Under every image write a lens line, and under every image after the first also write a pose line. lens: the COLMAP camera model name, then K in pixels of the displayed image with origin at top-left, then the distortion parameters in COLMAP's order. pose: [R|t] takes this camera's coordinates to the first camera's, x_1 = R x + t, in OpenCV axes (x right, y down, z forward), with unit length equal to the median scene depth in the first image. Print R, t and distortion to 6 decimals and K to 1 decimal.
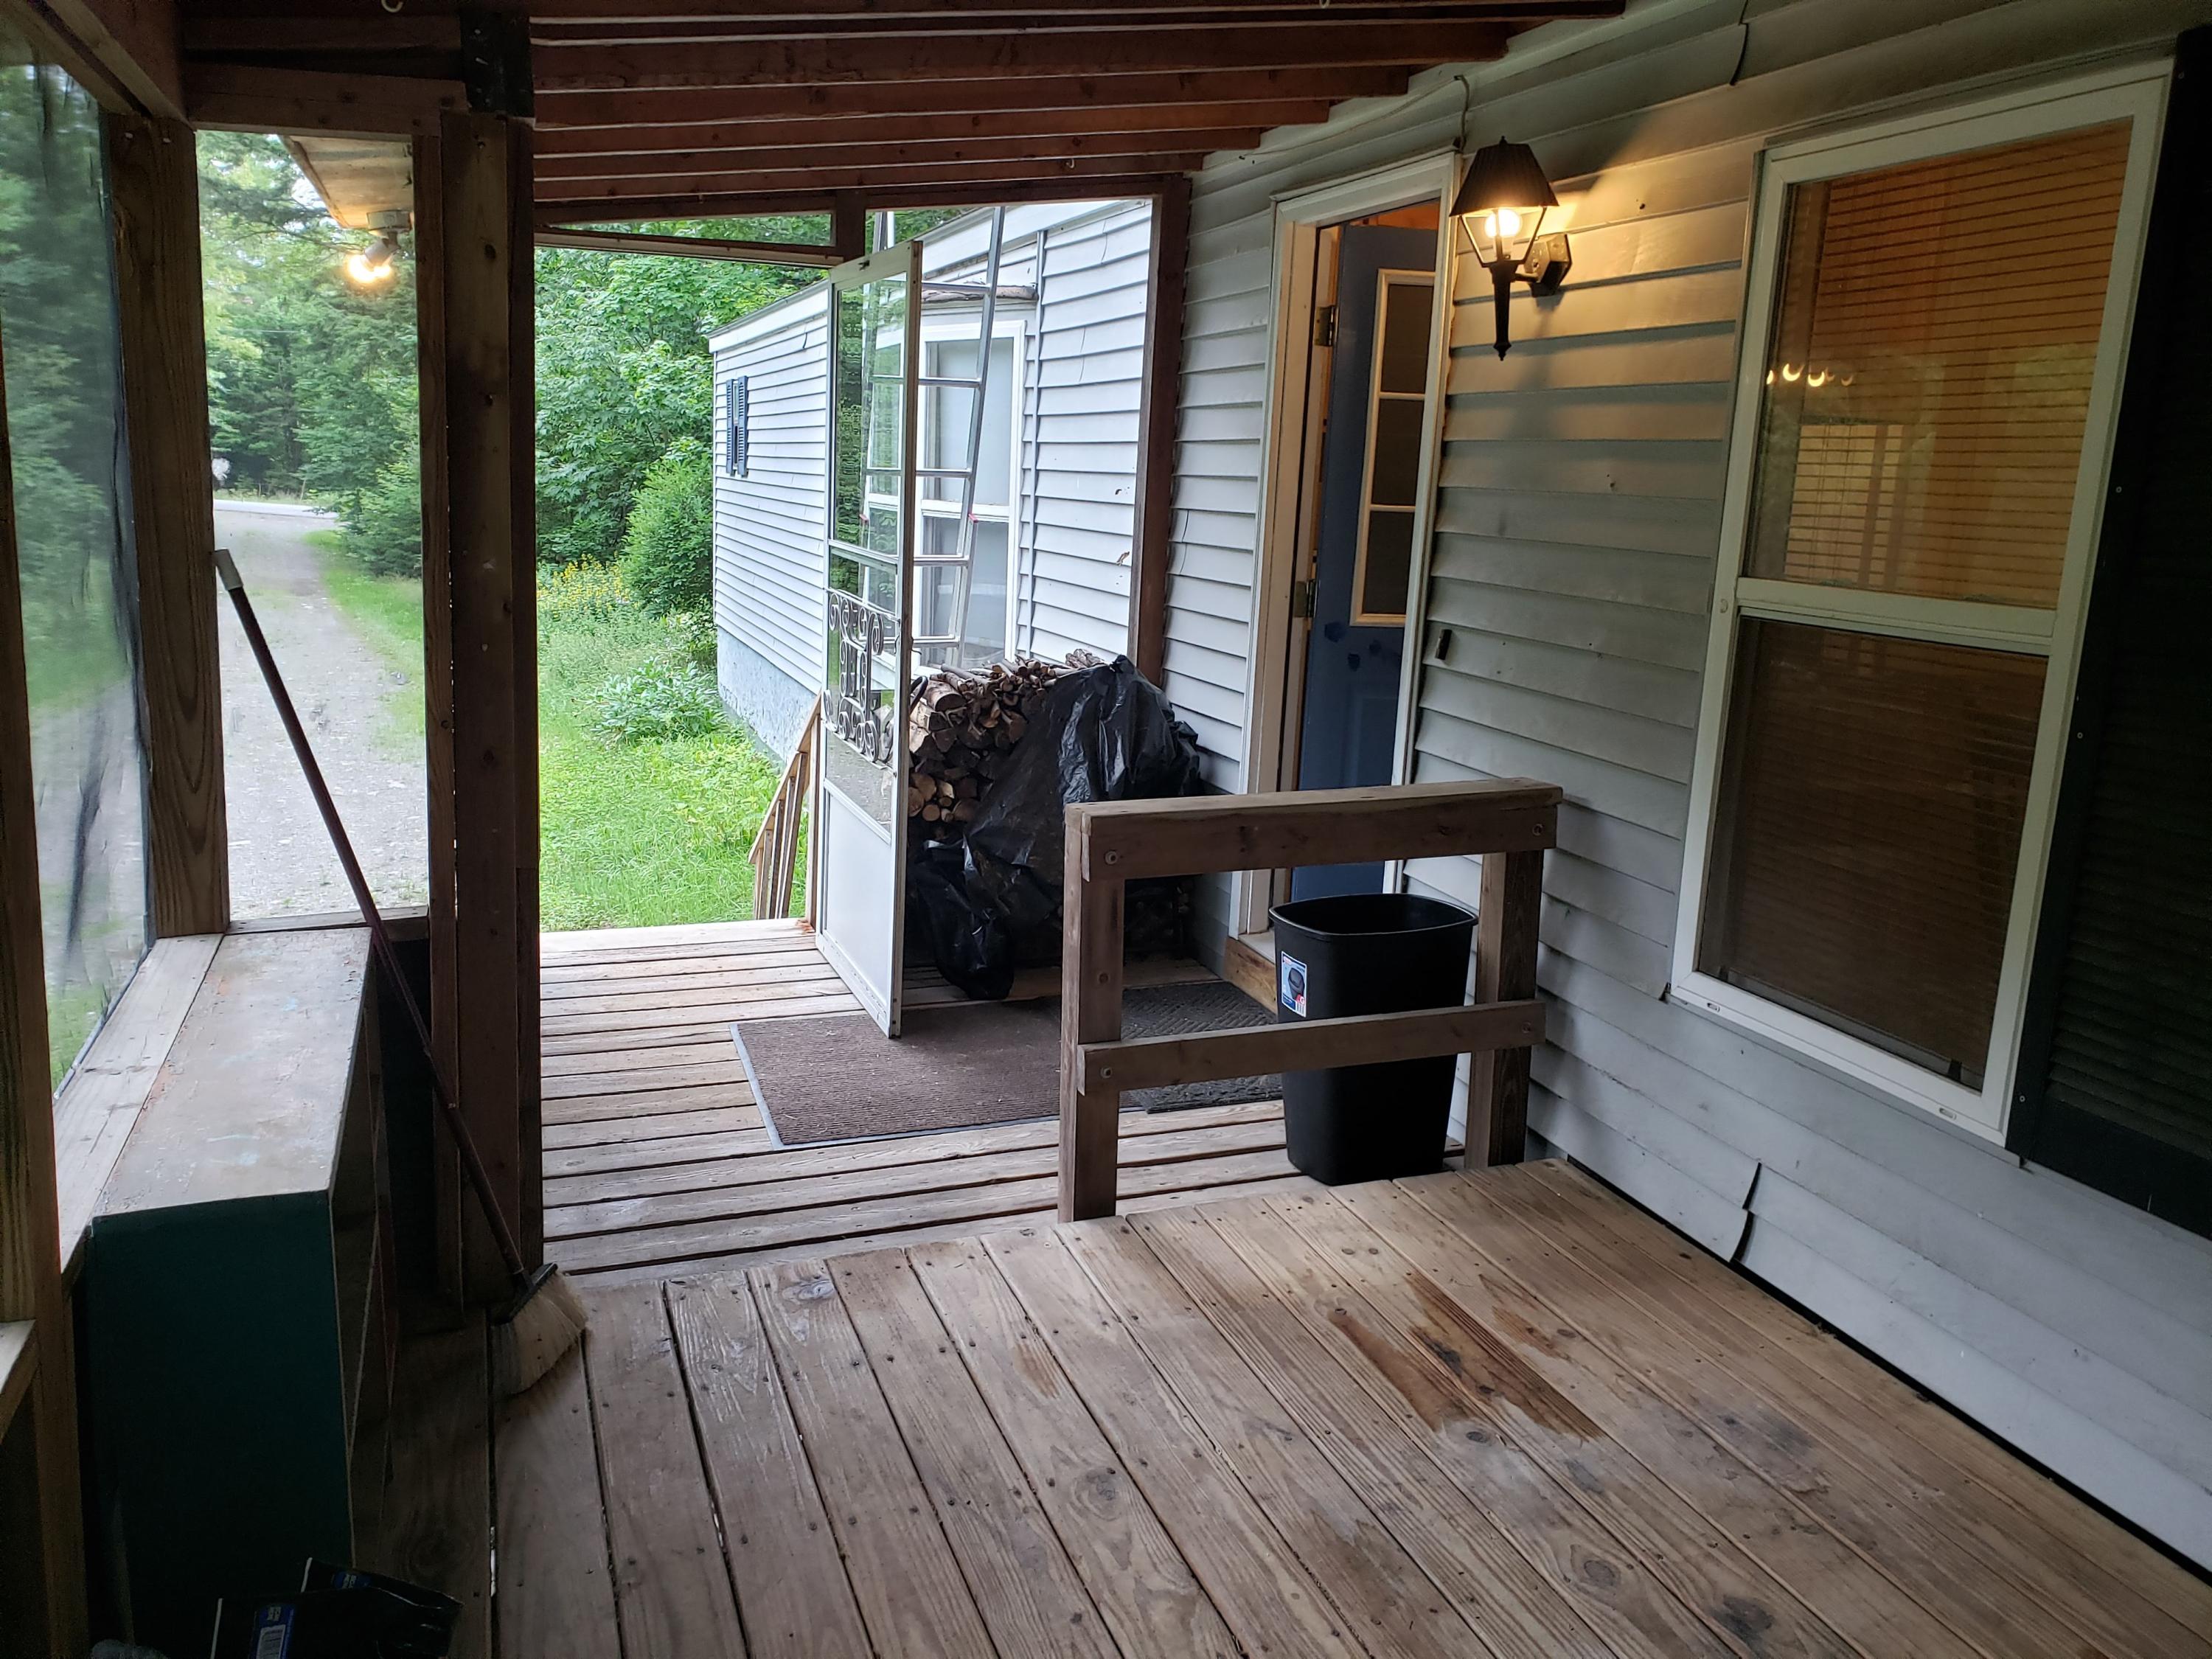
lens RADIAL K [[1734.1, 0, 1095.6], [0, 1734.1, 816.1], [0, 0, 1]] dist [0.078688, -0.102057]
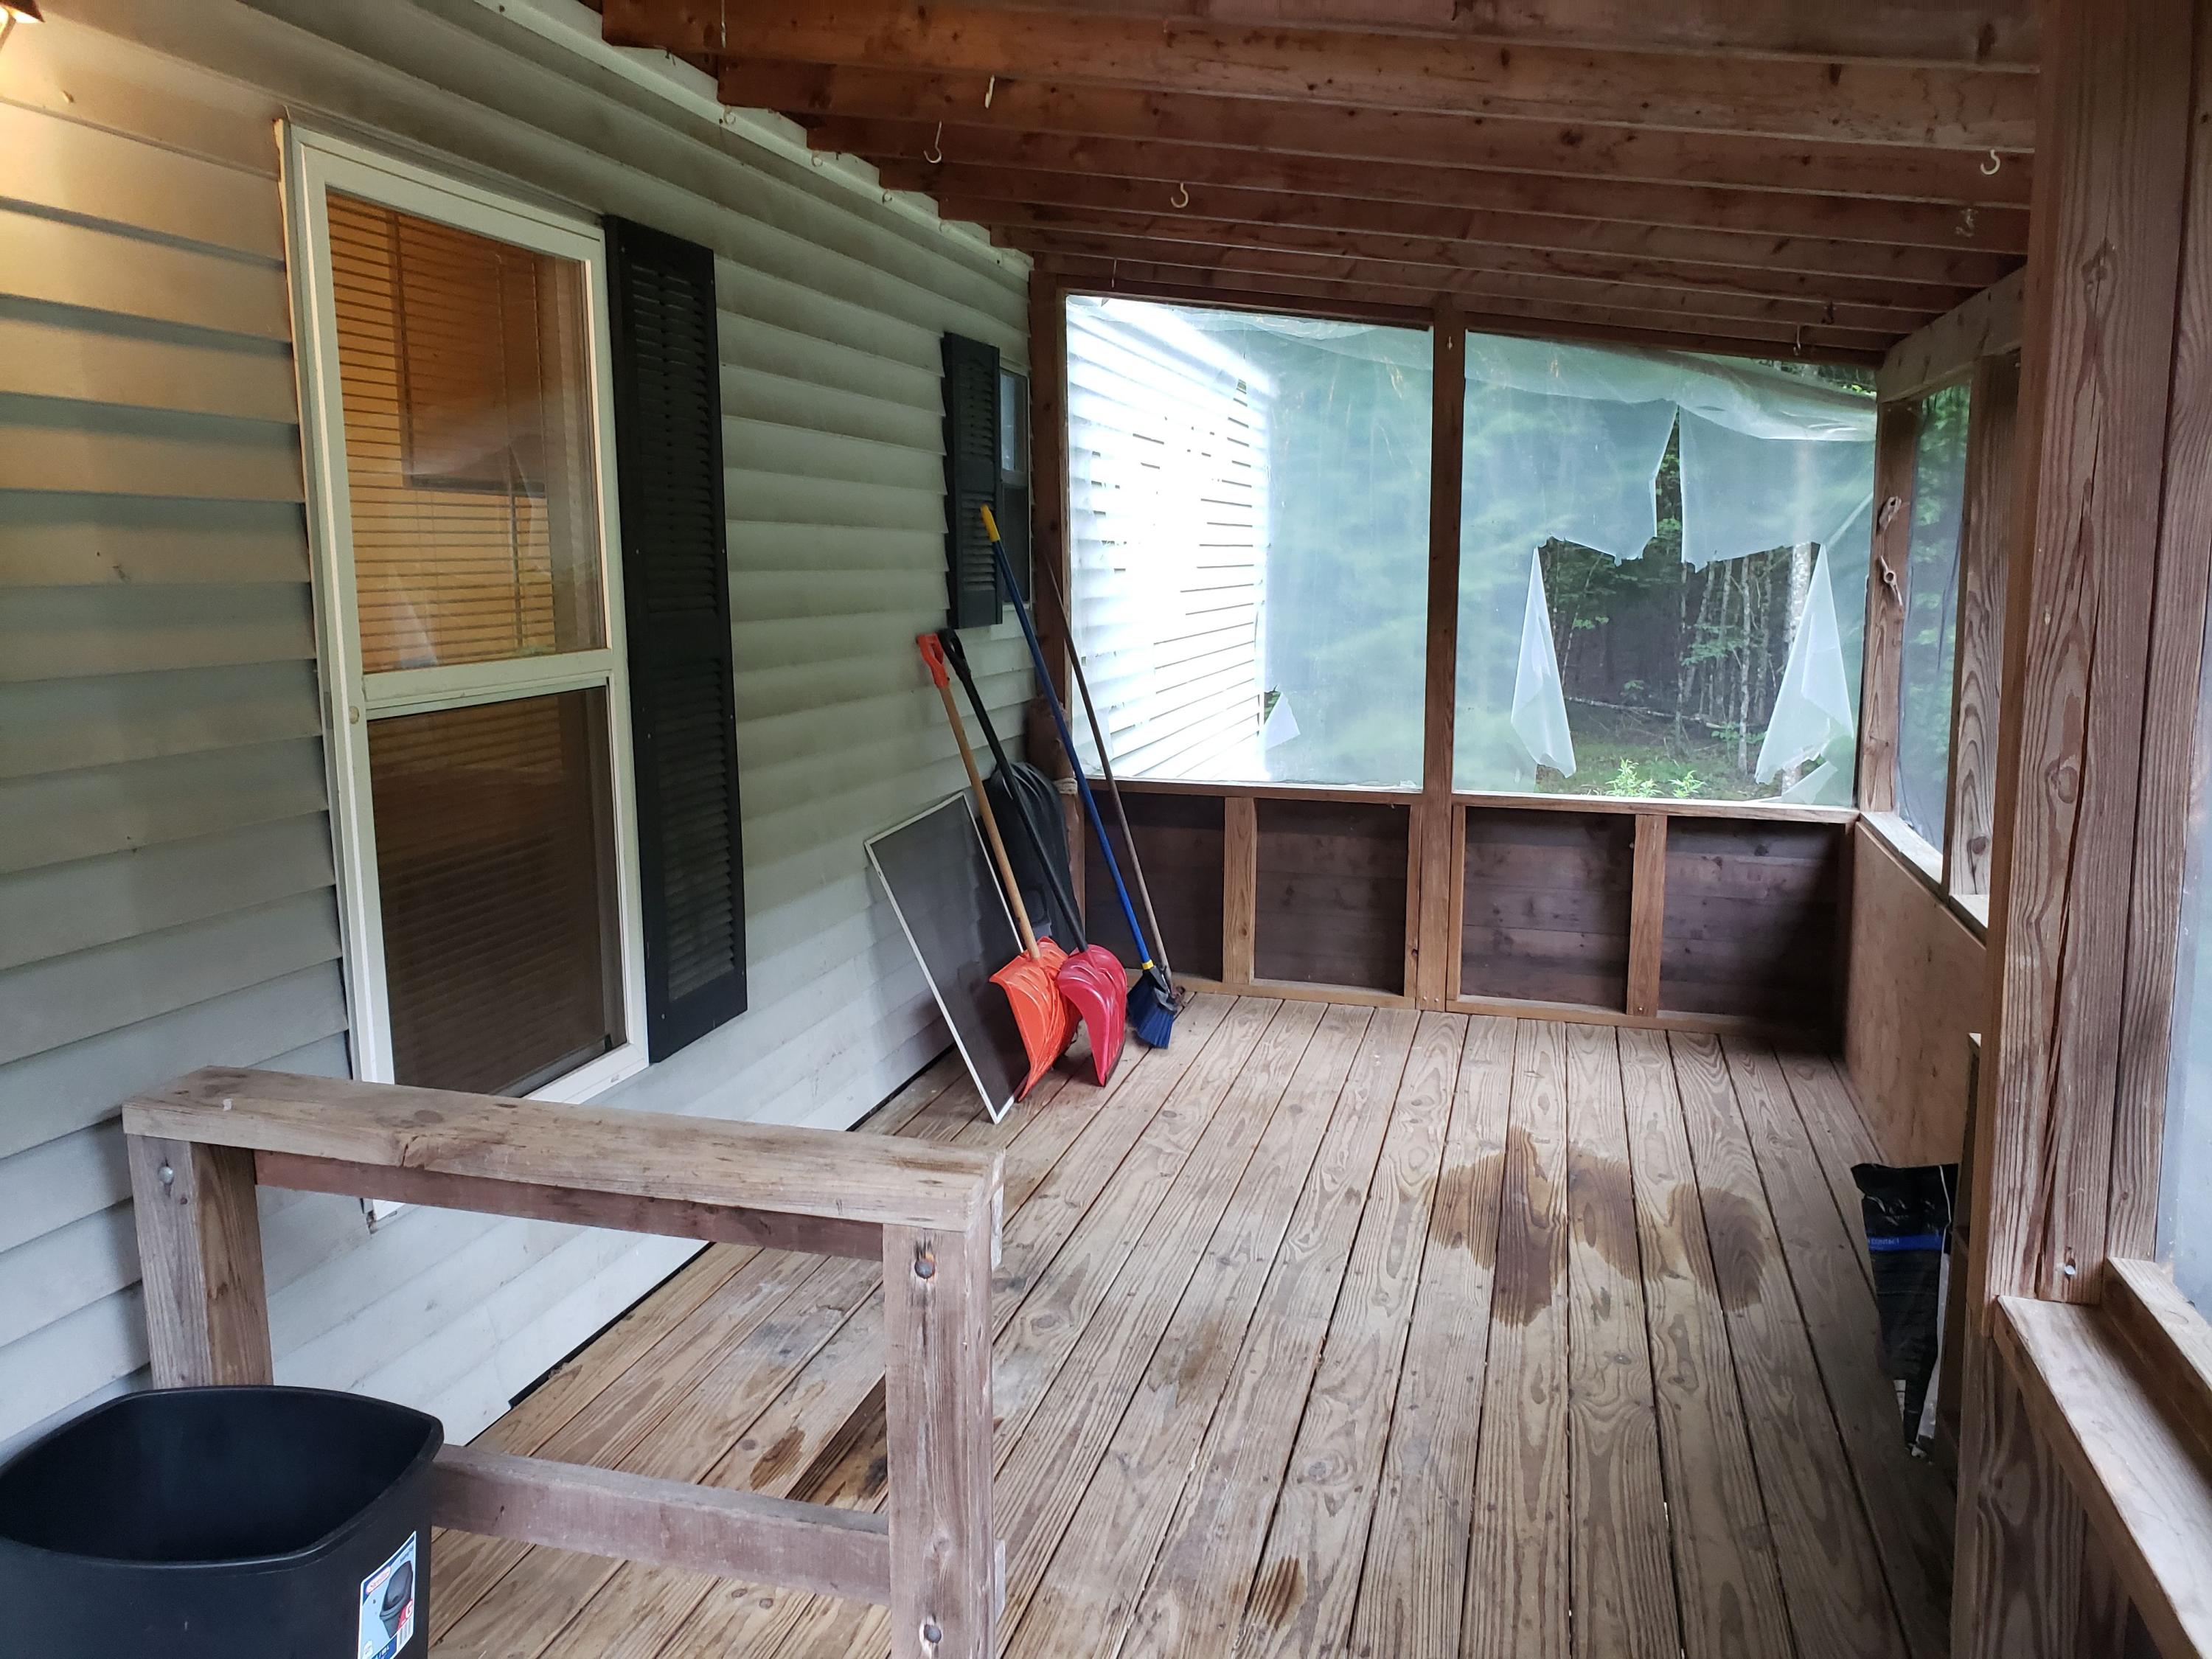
lens RADIAL K [[1734.1, 0, 1095.6], [0, 1734.1, 816.1], [0, 0, 1]] dist [0.078688, -0.102057]
pose [[-0.823876, -0.123041, 0.553254, -0.412431], [0.083000, 0.939435, 0.332525, -0.363051], [-0.560660, 0.319879, -0.763765, 1.668149]]
